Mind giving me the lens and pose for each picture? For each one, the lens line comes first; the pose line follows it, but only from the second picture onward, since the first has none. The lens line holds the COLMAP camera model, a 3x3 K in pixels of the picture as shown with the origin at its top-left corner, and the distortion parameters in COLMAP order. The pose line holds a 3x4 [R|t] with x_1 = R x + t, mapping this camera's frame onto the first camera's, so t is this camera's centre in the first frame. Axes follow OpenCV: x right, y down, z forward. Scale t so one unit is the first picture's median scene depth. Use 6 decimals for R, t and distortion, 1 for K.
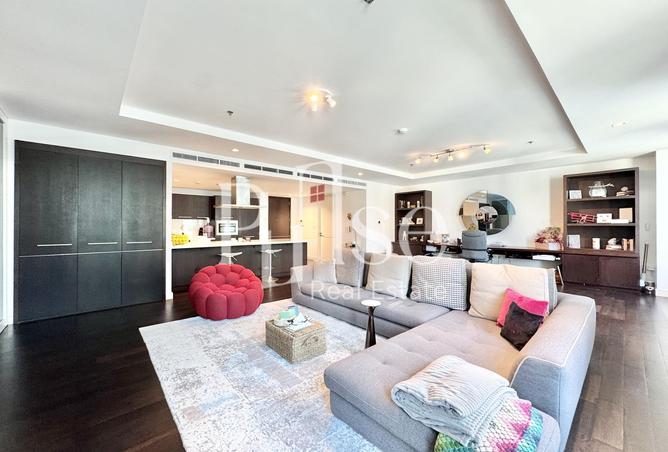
lens RADIAL K [[270.0, 0, 335.2], [0, 270.0, 224.9], [0, 0, 1]] dist [-0.002403, -0.000236]
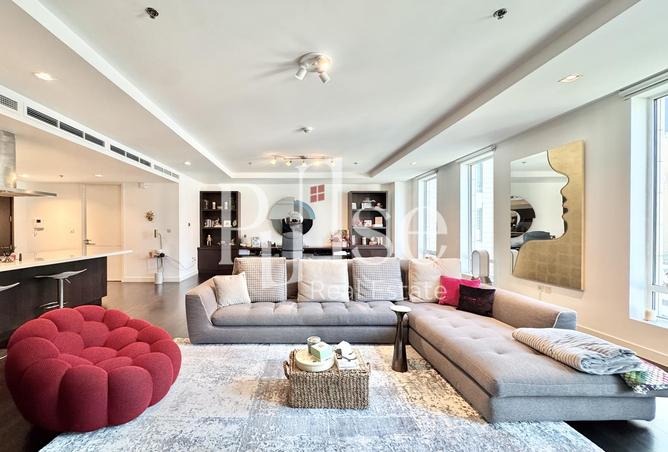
lens RADIAL K [[280.8, 0, 297.9], [0, 280.8, 232.6], [0, 0, 1]] dist [-0.000777, -0.000297]
pose [[0.665864, -0.012753, 0.745964, -0.396580], [-0.001481, 0.999829, 0.018416, -0.001880], [-0.746071, -0.013367, 0.665732, 0.276884]]
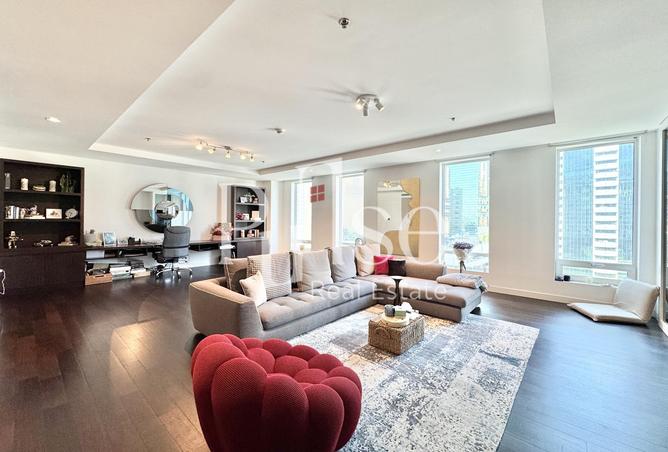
lens RADIAL K [[270.0, 0, 335.2], [0, 270.0, 224.9], [0, 0, 1]] dist [-0.002403, -0.000236]
pose [[-0.125856, -0.018279, 0.991880, -0.602857], [-0.015169, 0.999749, 0.016499, -0.012477], [-0.991933, -0.012970, -0.126102, 0.705081]]
